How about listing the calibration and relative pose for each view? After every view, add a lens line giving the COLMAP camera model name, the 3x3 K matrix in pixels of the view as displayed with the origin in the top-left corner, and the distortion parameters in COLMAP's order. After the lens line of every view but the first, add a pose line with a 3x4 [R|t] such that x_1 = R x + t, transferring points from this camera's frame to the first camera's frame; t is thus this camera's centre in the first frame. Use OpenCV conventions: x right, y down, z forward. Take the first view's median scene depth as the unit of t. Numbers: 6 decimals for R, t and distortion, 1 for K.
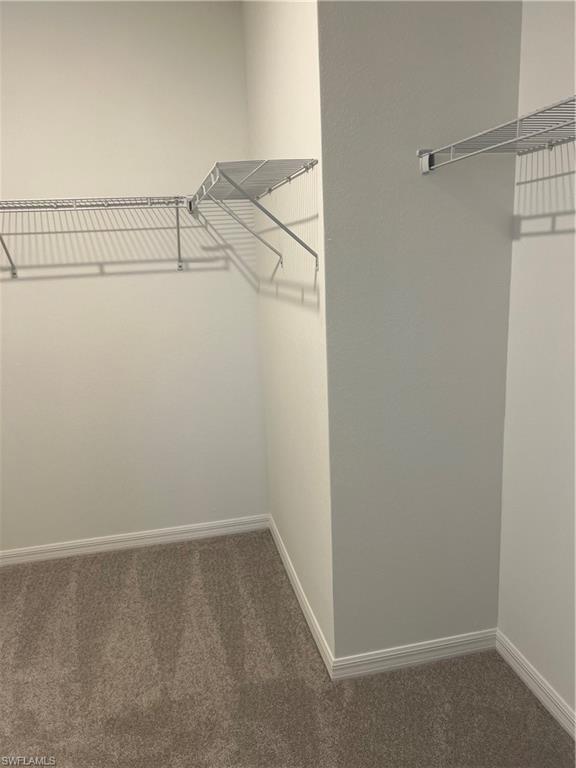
lens RADIAL K [[585.8, 0, 287.1], [0, 585.8, 380.0], [0, 0, 1]] dist [0.036885, -0.004642]
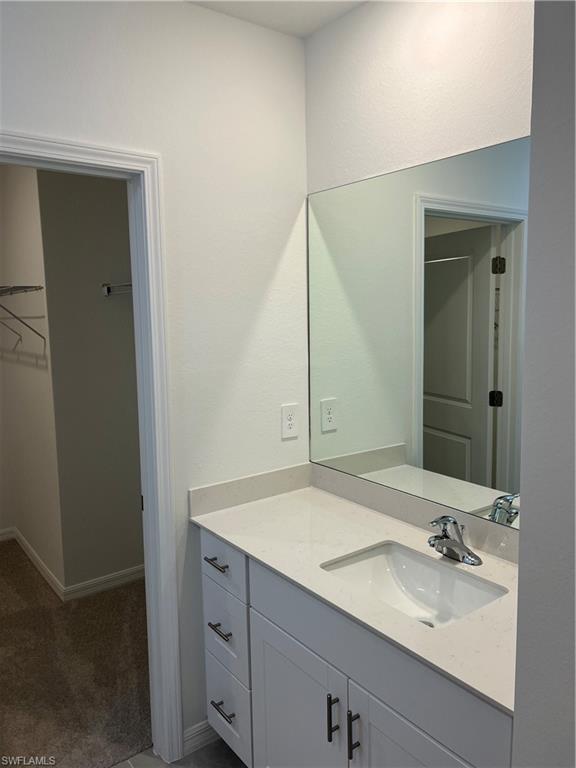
lens RADIAL K [[585.8, 0, 279.9], [0, 585.8, 382.1], [0, 0, 1]] dist [0.036885, -0.004642]
pose [[0.915400, -0.025990, 0.401706, -0.014614], [0.067758, 0.993623, -0.090118, 0.107838], [-0.396802, 0.109713, 0.911324, -0.761794]]
